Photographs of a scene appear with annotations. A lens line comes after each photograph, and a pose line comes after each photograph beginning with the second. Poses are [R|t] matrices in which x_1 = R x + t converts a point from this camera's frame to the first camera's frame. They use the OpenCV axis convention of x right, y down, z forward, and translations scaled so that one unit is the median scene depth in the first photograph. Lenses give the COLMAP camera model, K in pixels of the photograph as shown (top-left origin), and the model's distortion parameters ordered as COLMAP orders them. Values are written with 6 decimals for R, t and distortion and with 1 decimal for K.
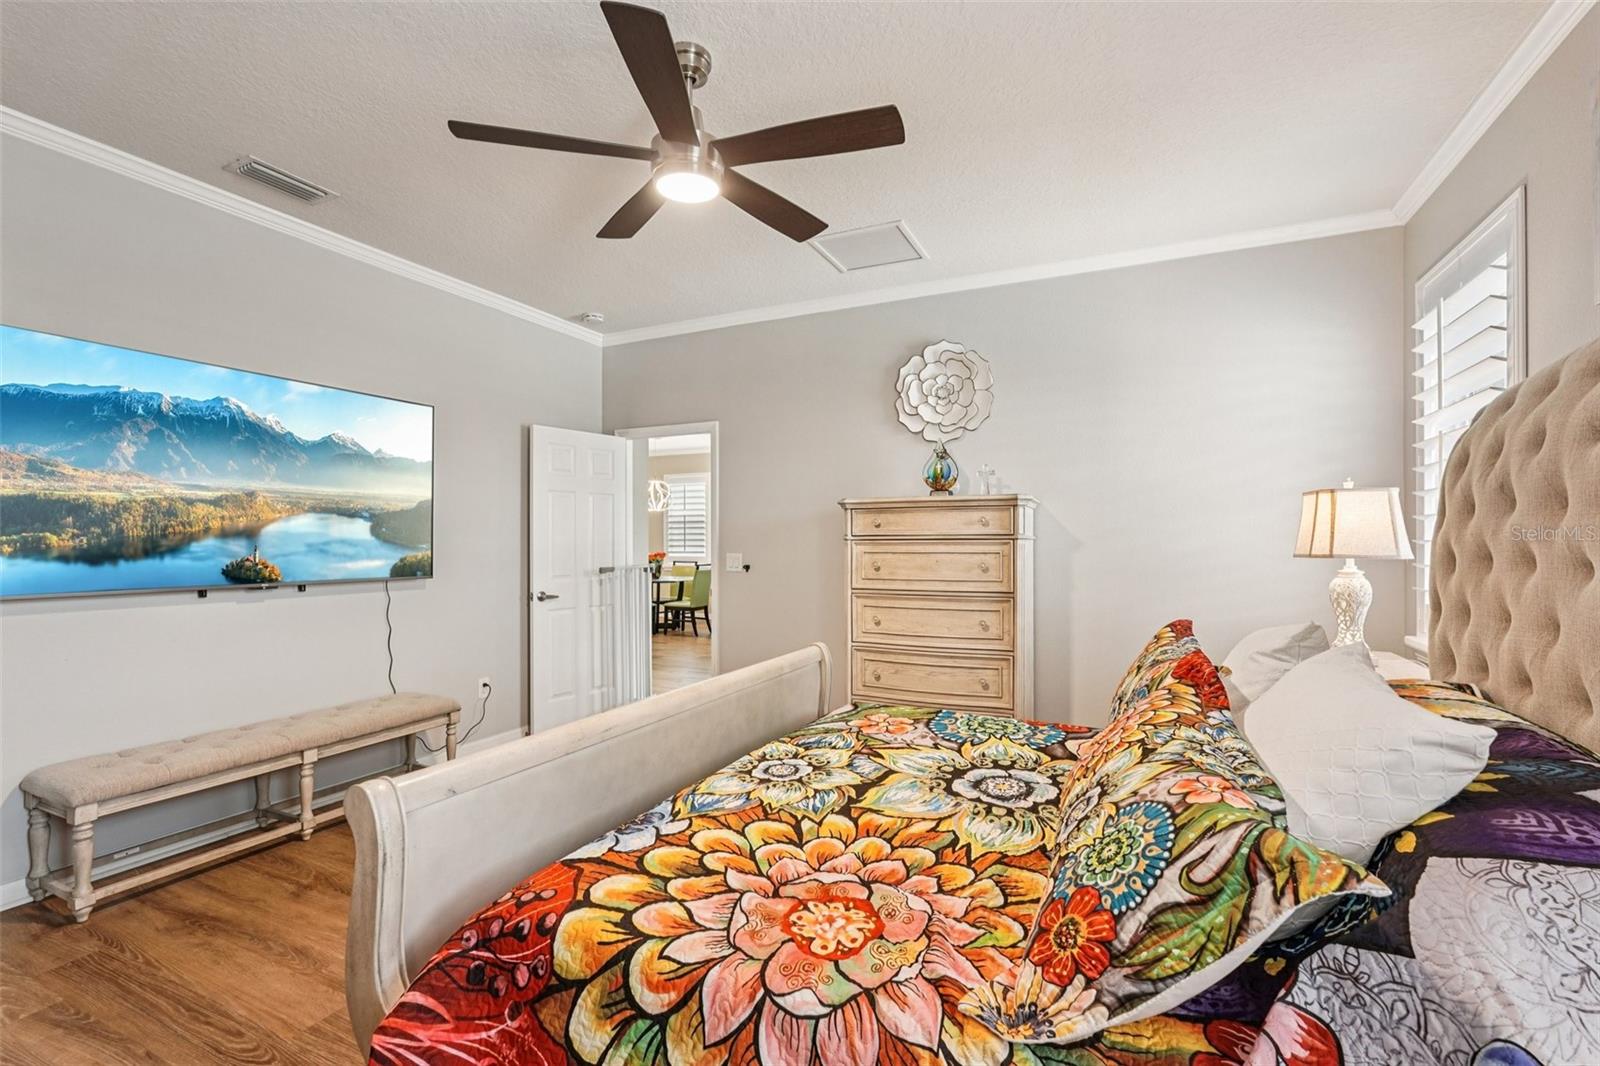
lens RADIAL K [[710.2, 0, 802.5], [0, 710.2, 538.7], [0, 0, 1]] dist [-0.014932, 0.012248]
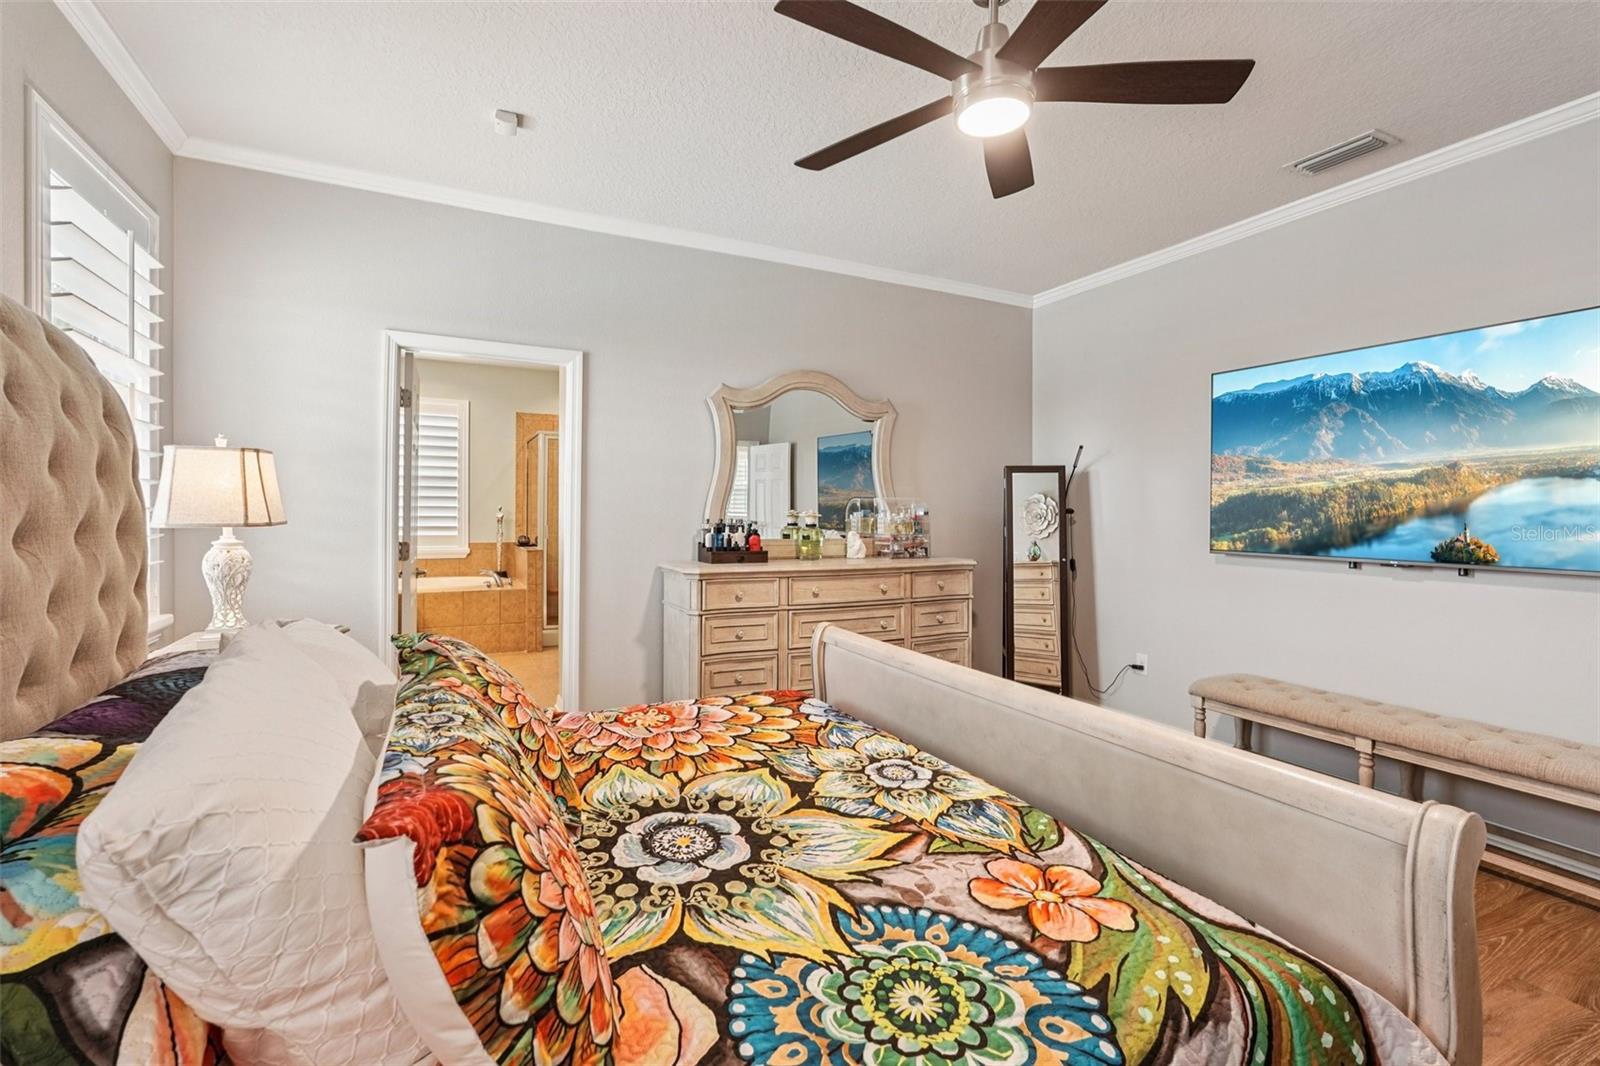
lens RADIAL K [[710.2, 0, 802.5], [0, 710.2, 538.7], [0, 0, 1]] dist [-0.014932, 0.012248]
pose [[-0.614759, 0.024318, -0.788340, 0.646732], [-0.001474, 0.999487, 0.031981, 0.006362], [0.788713, 0.020823, -0.614408, 1.276974]]
